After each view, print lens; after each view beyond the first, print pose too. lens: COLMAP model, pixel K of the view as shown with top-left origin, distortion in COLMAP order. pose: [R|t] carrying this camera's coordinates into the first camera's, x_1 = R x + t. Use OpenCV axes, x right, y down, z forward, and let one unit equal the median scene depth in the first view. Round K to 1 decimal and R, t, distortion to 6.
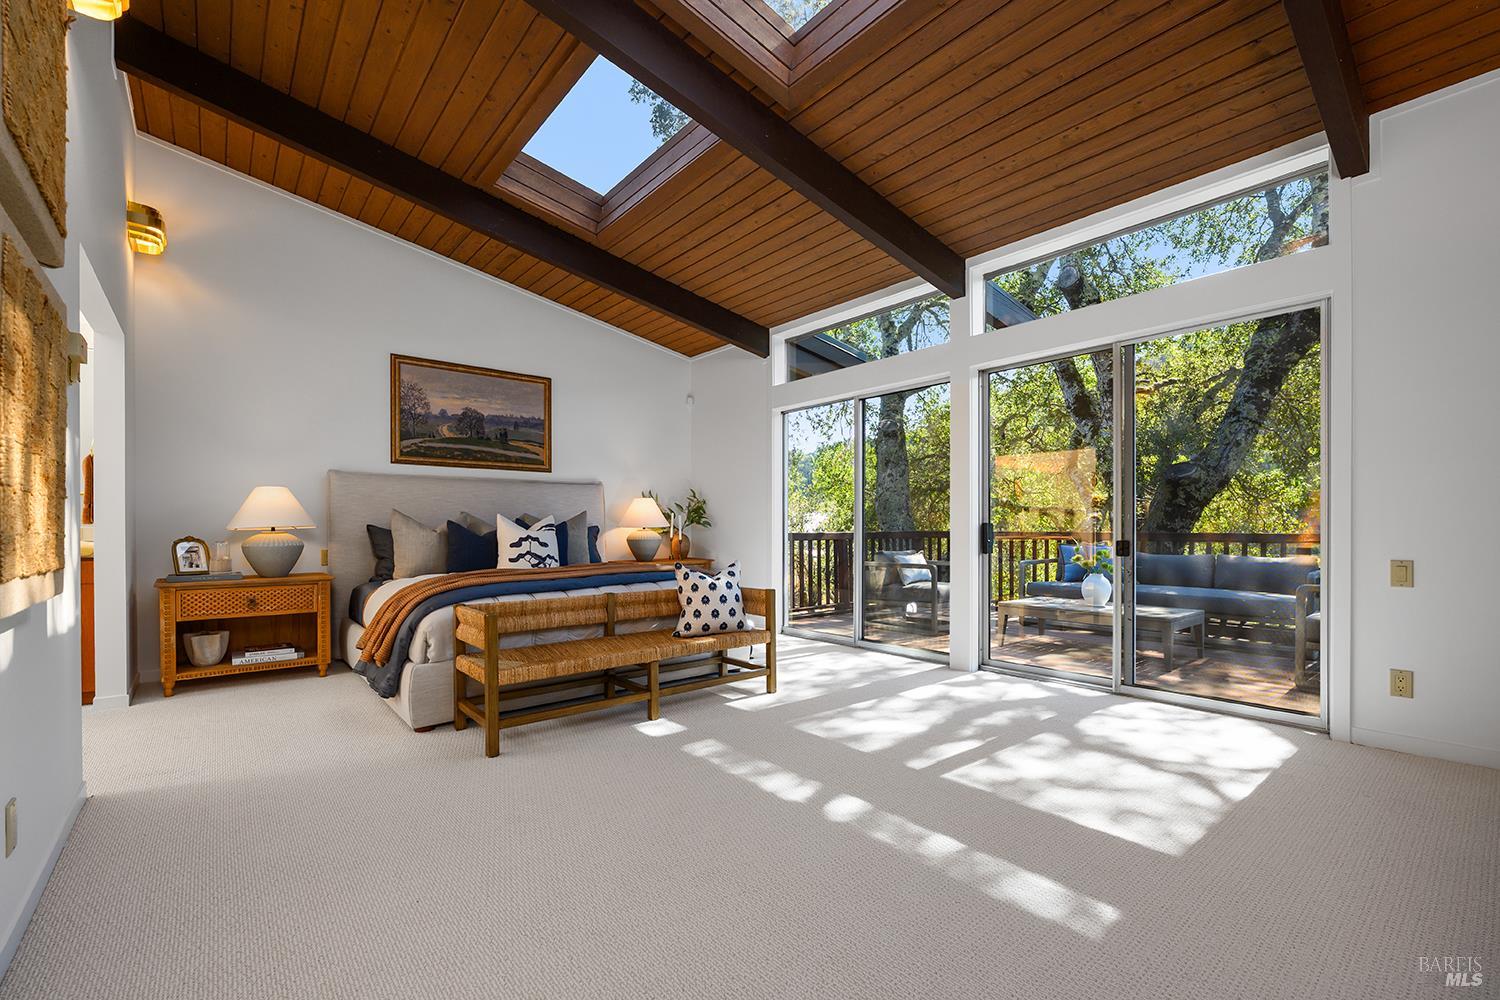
lens RADIAL K [[614.8, 0, 745.1], [0, 614.8, 531.2], [0, 0, 1]] dist [0.000774, 0.000038]
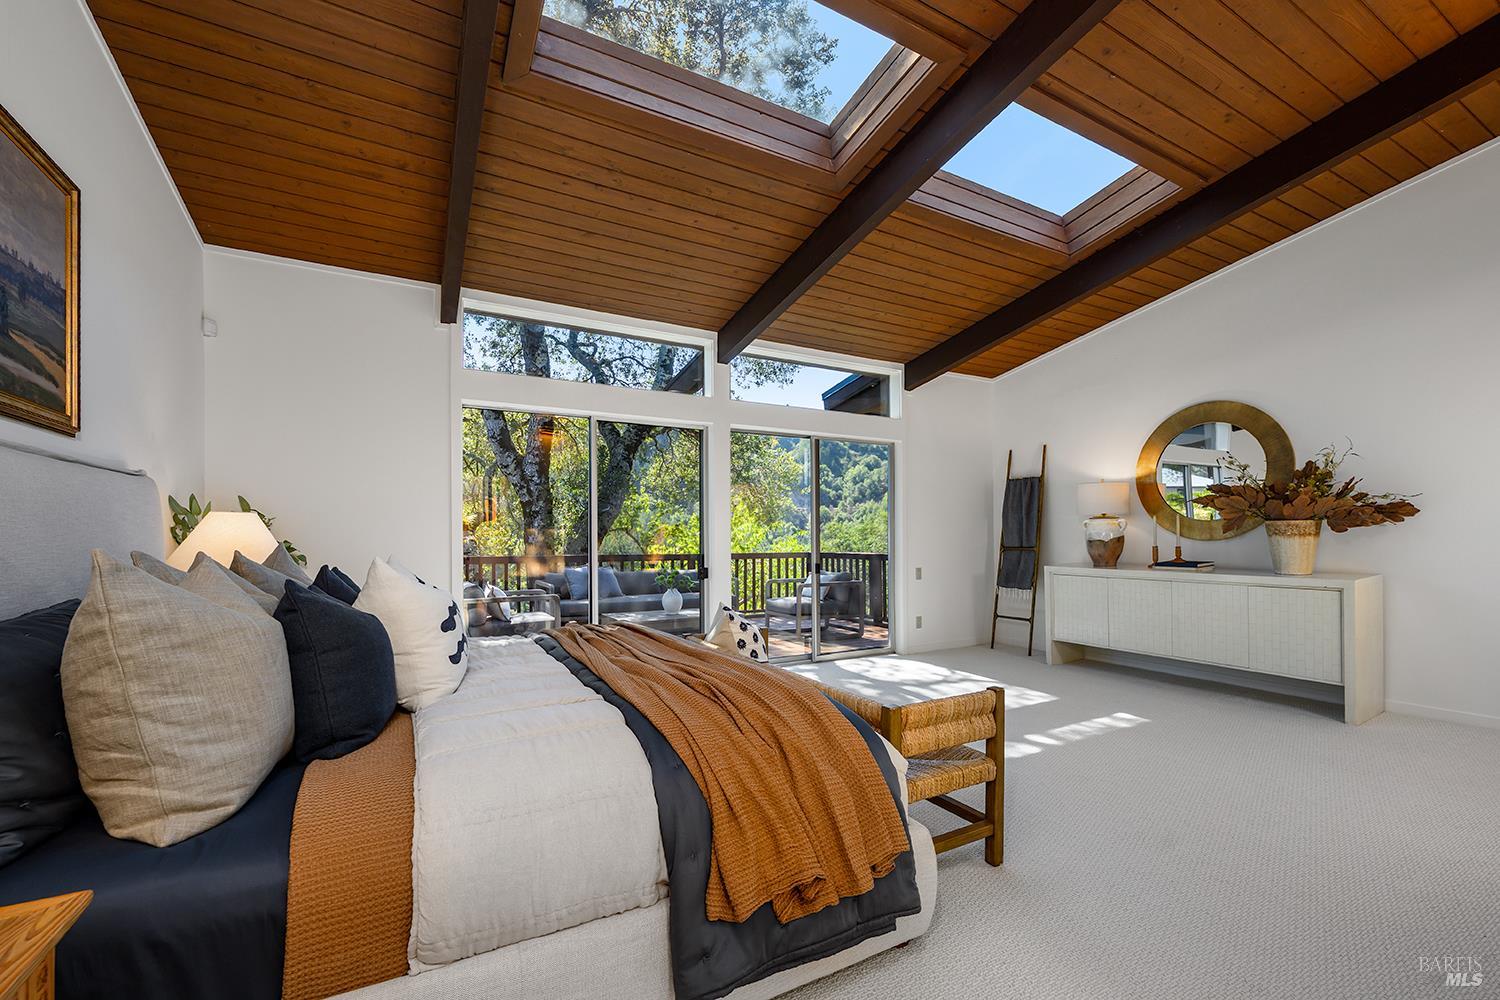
lens RADIAL K [[623.2, 0, 747.6], [0, 623.2, 526.7], [0, 0, 1]] dist [-0.001481, -0.000154]
pose [[0.209085, 0.015965, 0.977767, -1.241801], [0.008592, 0.999798, -0.018161, -0.064442], [-0.977860, 0.012198, 0.208906, 1.093775]]
